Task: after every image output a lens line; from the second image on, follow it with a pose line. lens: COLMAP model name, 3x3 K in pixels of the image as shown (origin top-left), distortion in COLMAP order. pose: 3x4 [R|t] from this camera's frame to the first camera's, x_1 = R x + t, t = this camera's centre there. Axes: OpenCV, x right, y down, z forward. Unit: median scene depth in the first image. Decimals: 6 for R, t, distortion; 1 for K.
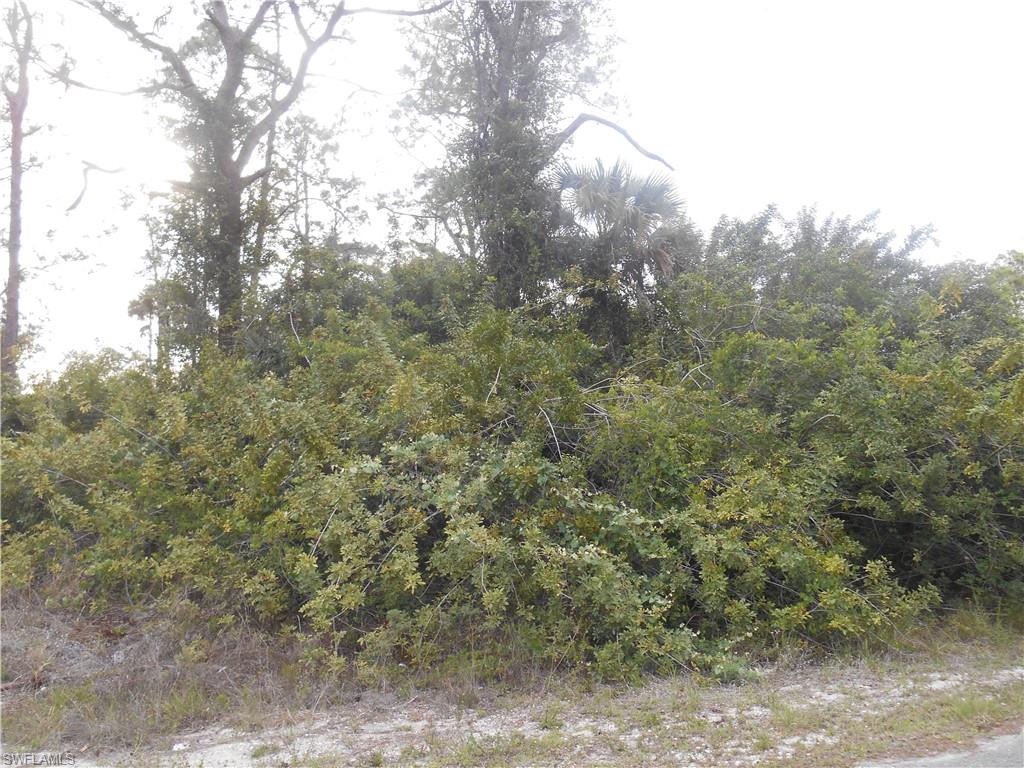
lens RADIAL K [[795.4, 0, 514.7], [0, 795.4, 387.0], [0, 0, 1]] dist [-0.026185, 0.024295]
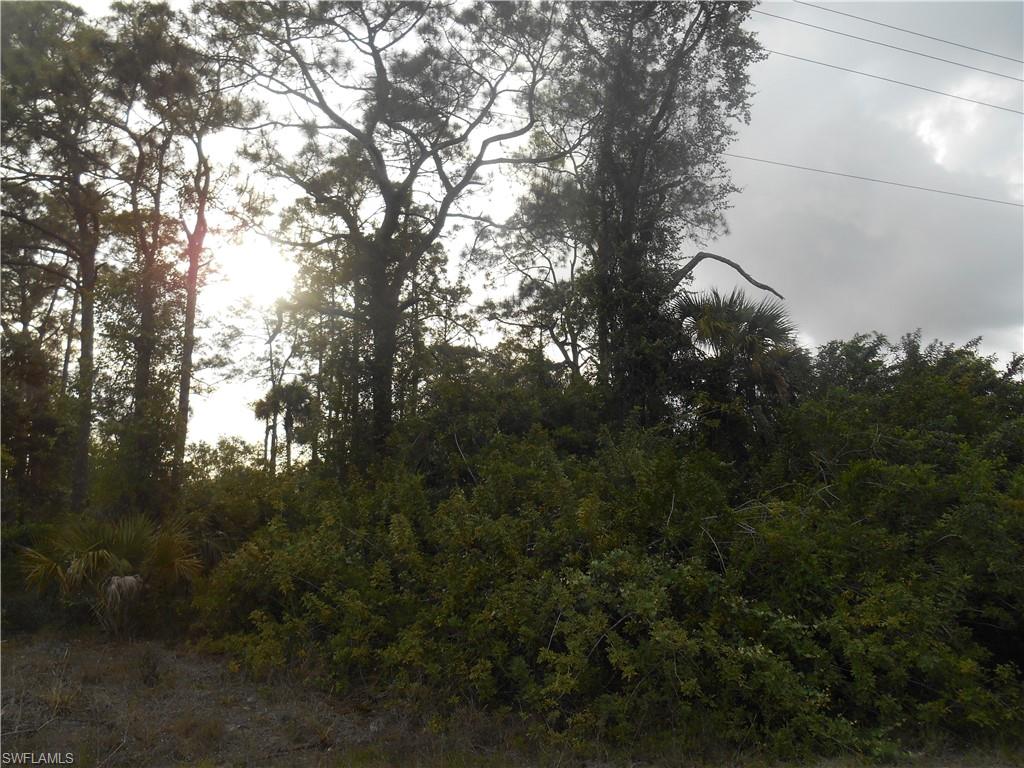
lens RADIAL K [[799.3, 0, 512.0], [0, 799.3, 384.0], [0, 0, 1]] dist [-0.030374, 0.022977]
pose [[0.995063, -0.005423, -0.099102, -0.126949], [-0.005991, 0.993404, -0.114514, -0.047000], [0.099069, 0.114542, 0.988466, -0.237210]]
